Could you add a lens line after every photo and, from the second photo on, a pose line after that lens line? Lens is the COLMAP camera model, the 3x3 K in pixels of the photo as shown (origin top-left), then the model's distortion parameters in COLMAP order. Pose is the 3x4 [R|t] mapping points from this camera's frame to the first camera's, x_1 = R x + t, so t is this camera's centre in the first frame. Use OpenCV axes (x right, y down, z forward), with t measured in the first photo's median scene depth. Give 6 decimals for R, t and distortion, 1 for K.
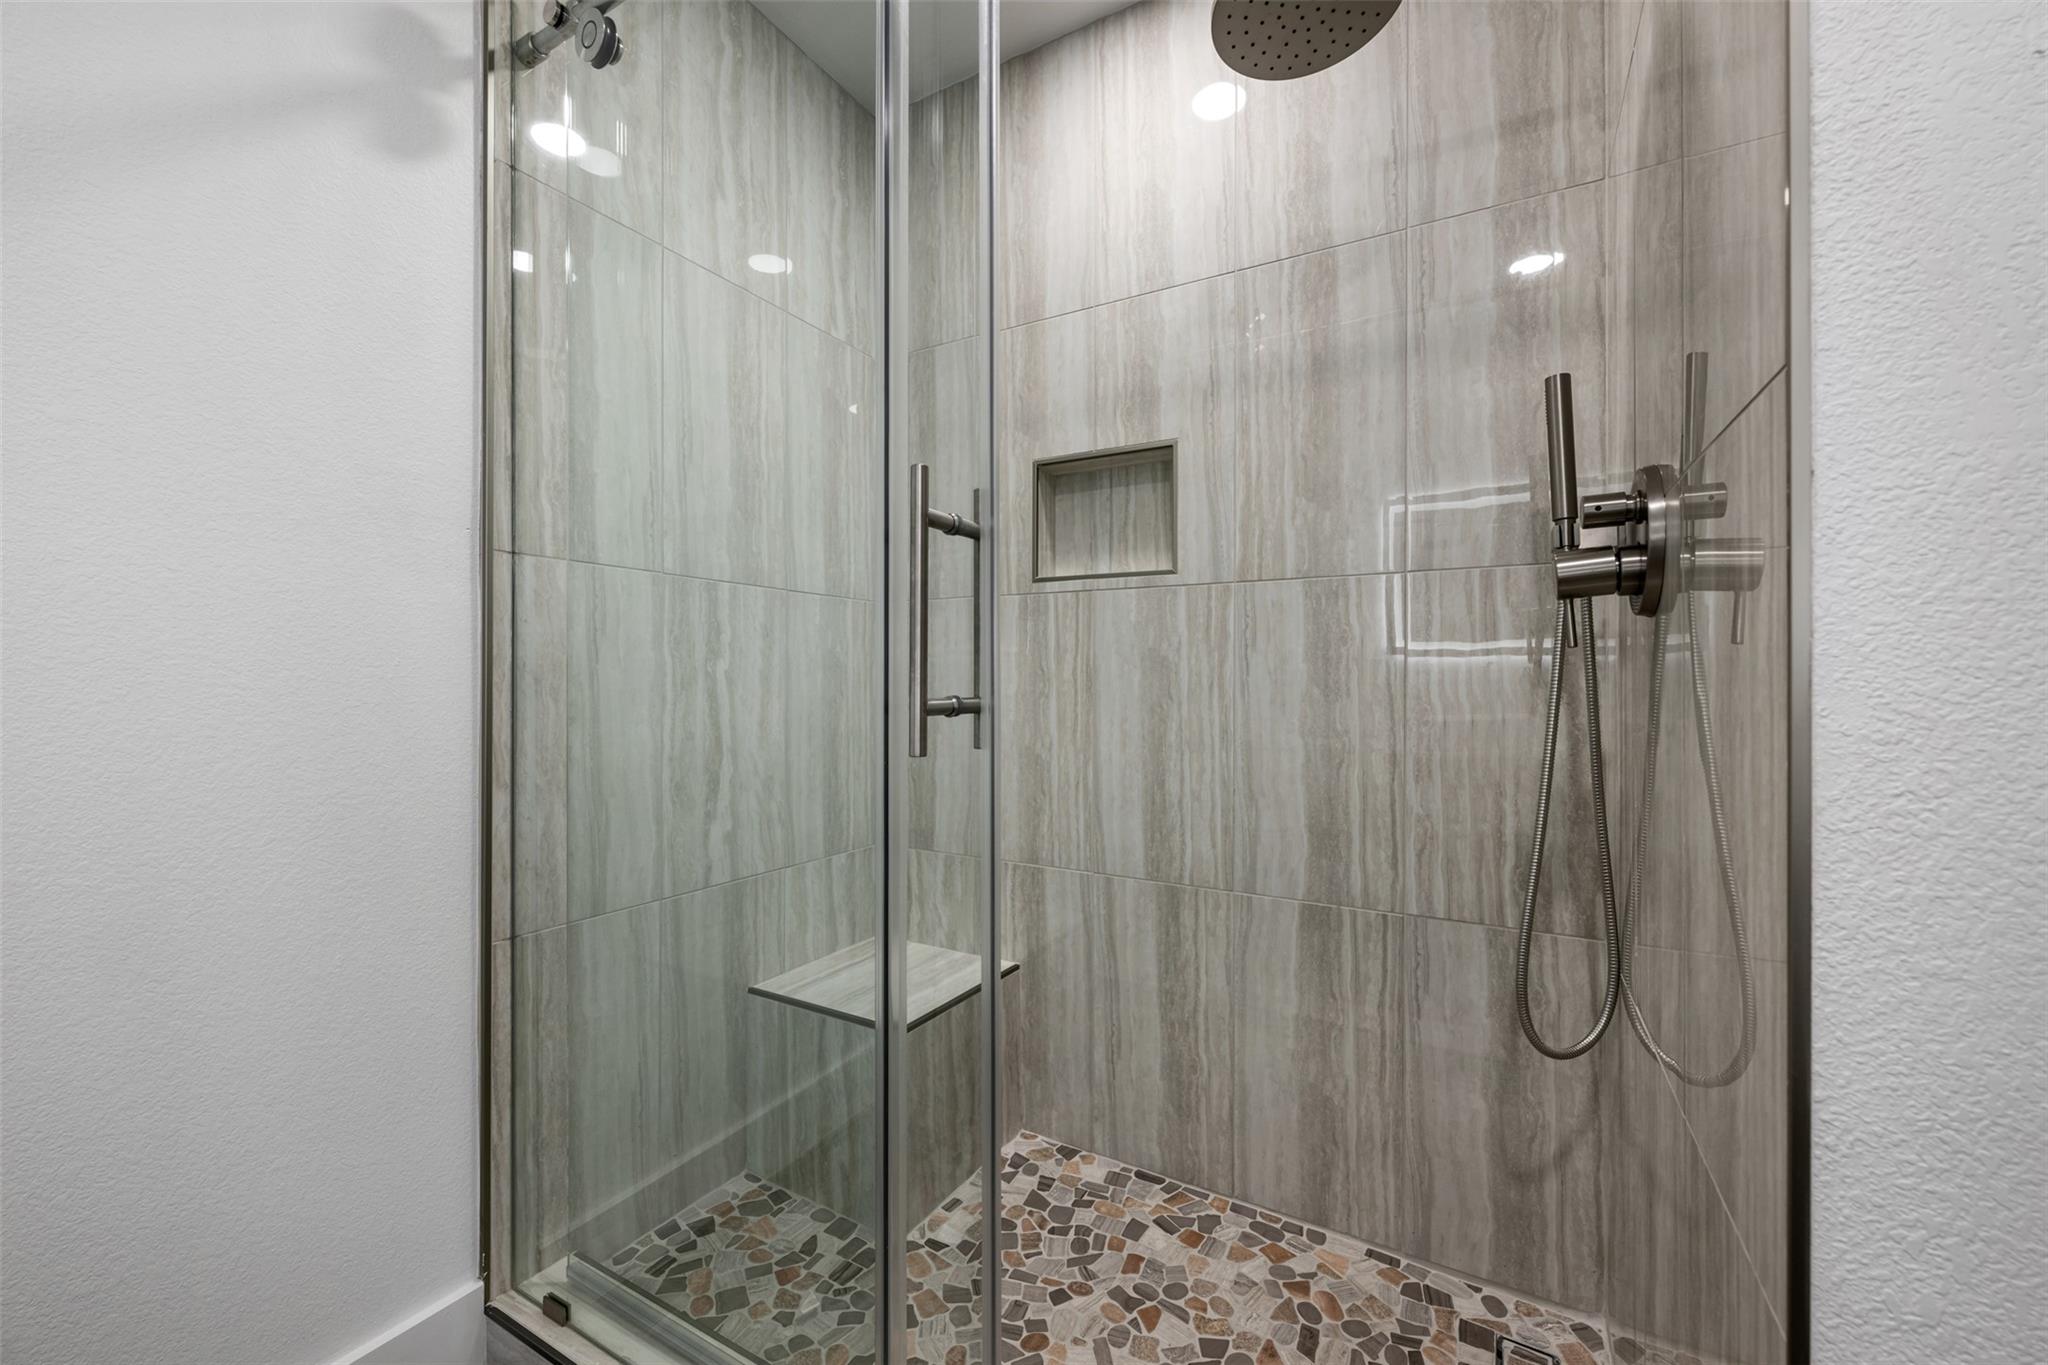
lens RADIAL K [[816.4, 0, 1021.6], [0, 816.4, 684.4], [0, 0, 1]] dist [-0.001389, -0.000099]
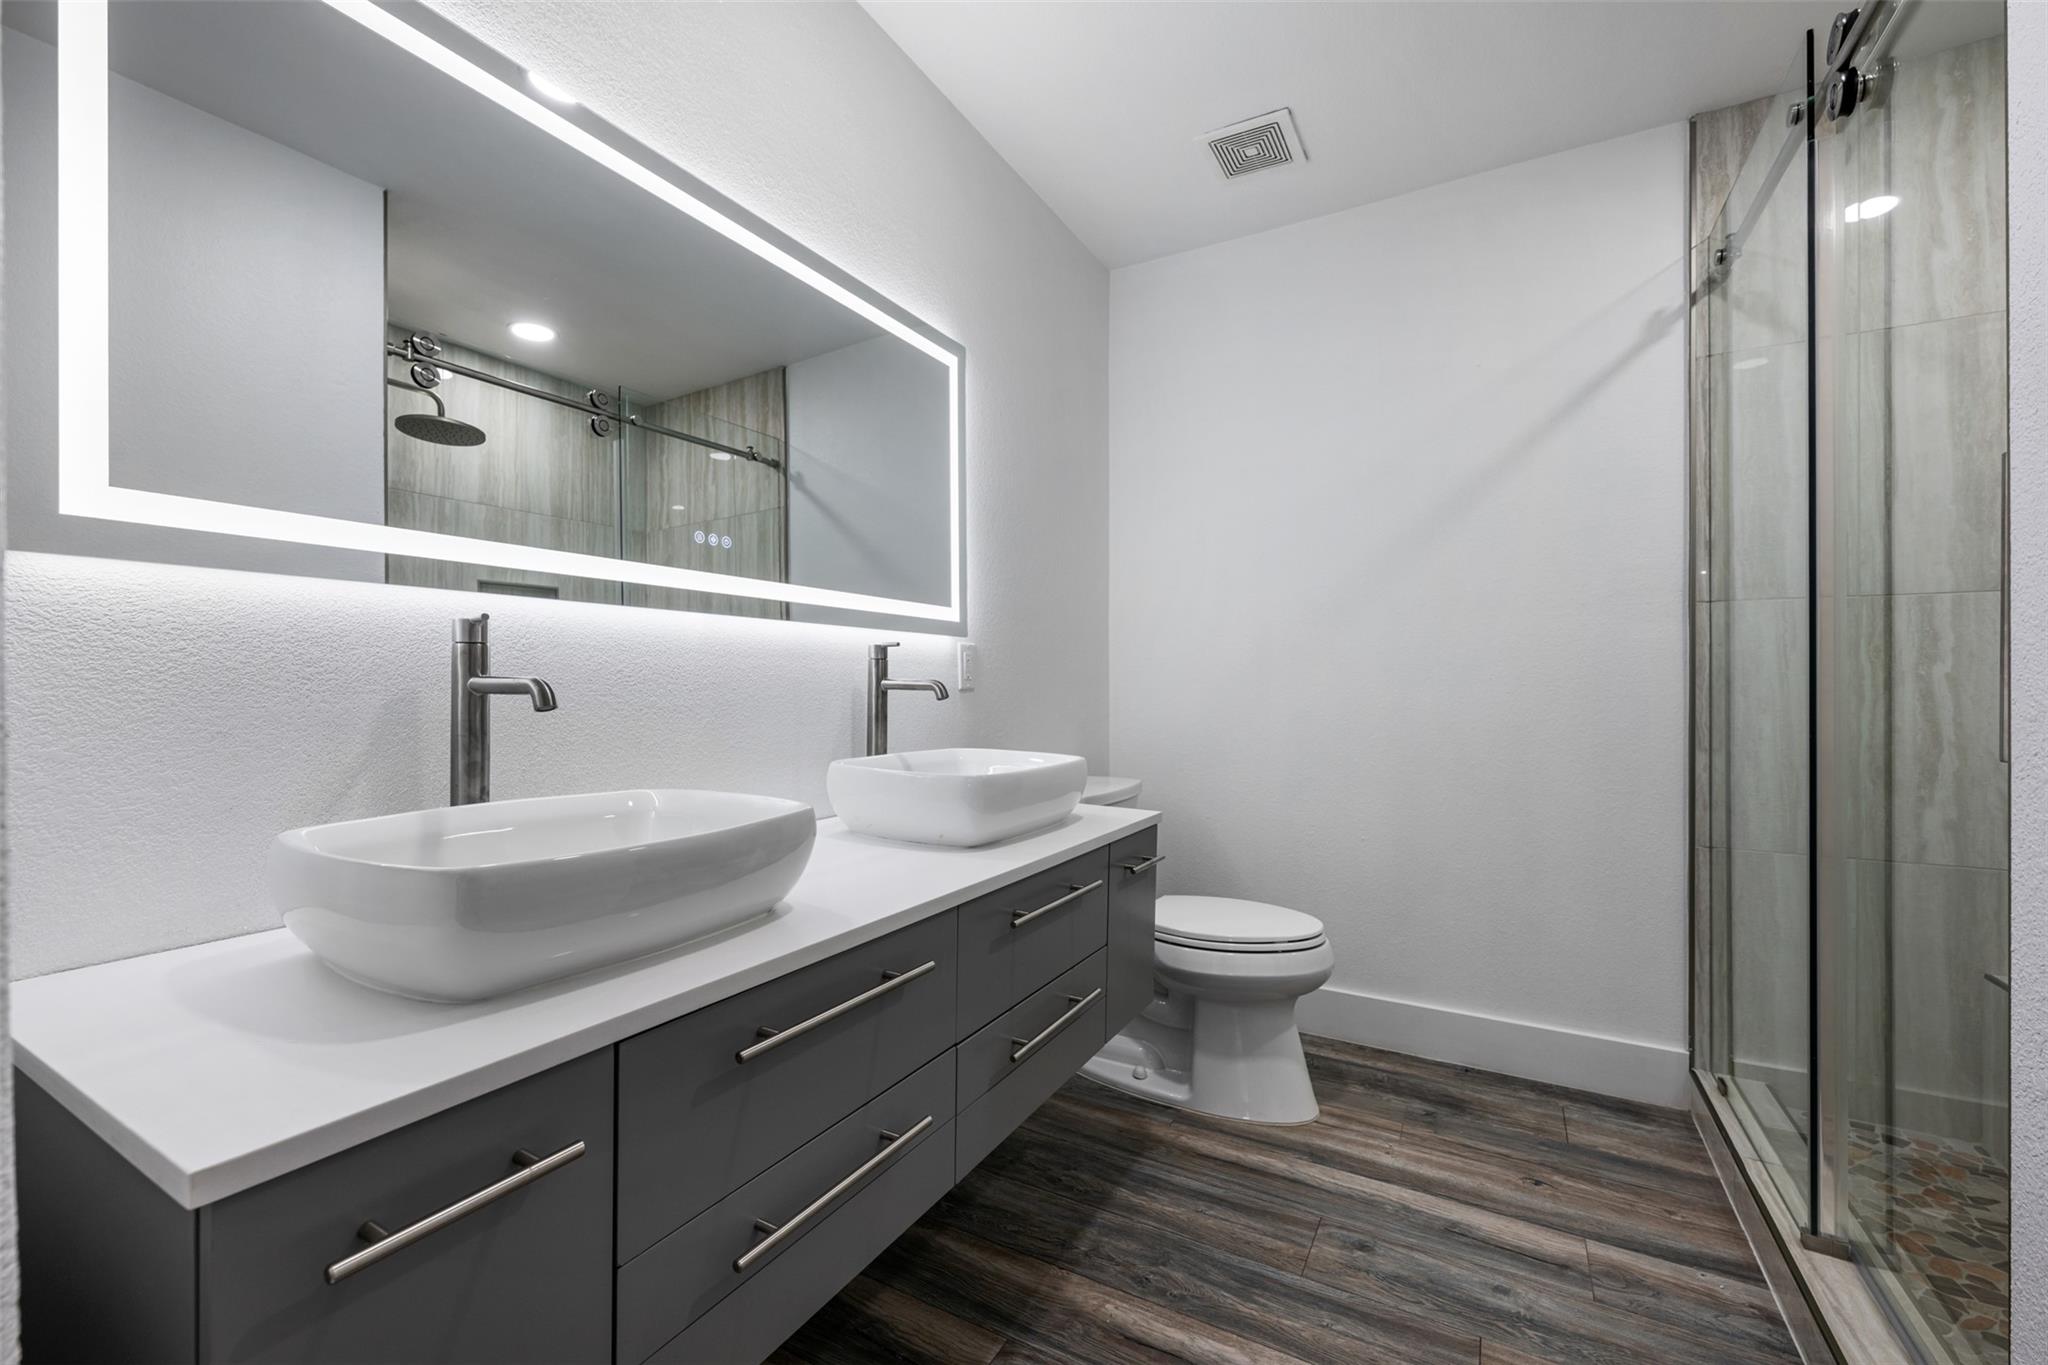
lens RADIAL K [[843.4, 0, 1019.7], [0, 843.4, 686.9], [0, 0, 1]] dist [0.000685, 0.000176]
pose [[0.012235, 0.000998, -0.999925, 0.944040], [0.001298, 0.999999, 0.001014, -0.001197], [0.999924, -0.001310, 0.012233, -0.333640]]
